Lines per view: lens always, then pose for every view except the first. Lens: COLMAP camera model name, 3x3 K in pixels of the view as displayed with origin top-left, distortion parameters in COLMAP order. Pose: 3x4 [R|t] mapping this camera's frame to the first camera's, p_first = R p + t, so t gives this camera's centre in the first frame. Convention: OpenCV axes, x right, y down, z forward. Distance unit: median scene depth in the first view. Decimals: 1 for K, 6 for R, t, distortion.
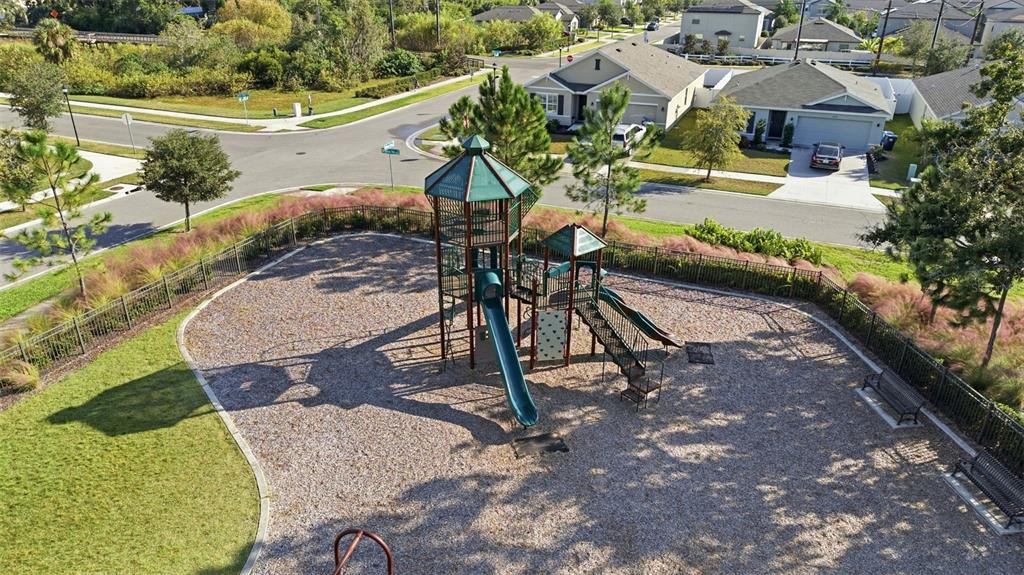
lens RADIAL K [[684.9, 0, 513.7], [0, 684.9, 284.6], [0, 0, 1]] dist [0.017044, -0.008097]
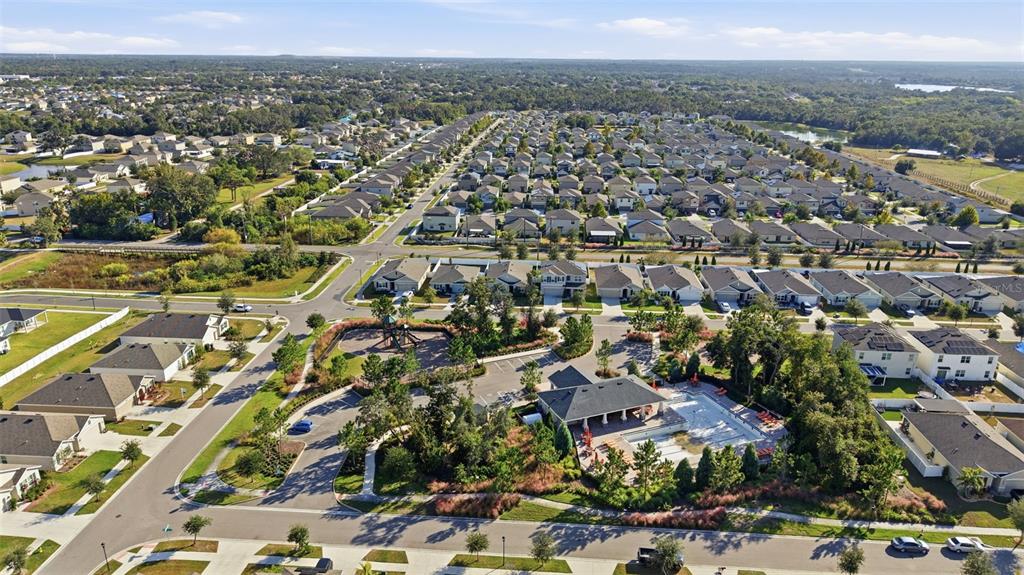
lens RADIAL K [[684.9, 0, 511.6], [0, 684.9, 284.8], [0, 0, 1]] dist [0.017044, -0.008097]
pose [[0.945329, -0.104818, 0.308813, -0.565399], [0.137768, 0.986650, -0.086840, 0.158004], [-0.295588, 0.124637, 0.947150, -3.420484]]
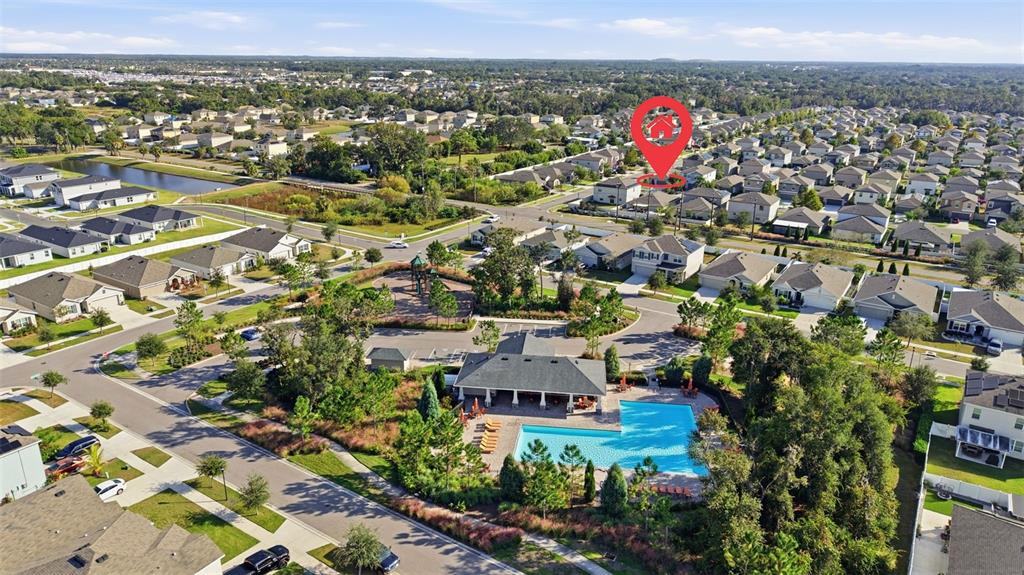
lens RADIAL K [[684.9, 0, 508.5], [0, 684.9, 291.0], [0, 0, 1]] dist [0.017044, -0.008097]
pose [[0.982055, 0.059801, -0.178864, 1.134575], [-0.078572, 0.991903, -0.099770, 0.411930], [0.171450, 0.112033, 0.978802, -3.001221]]
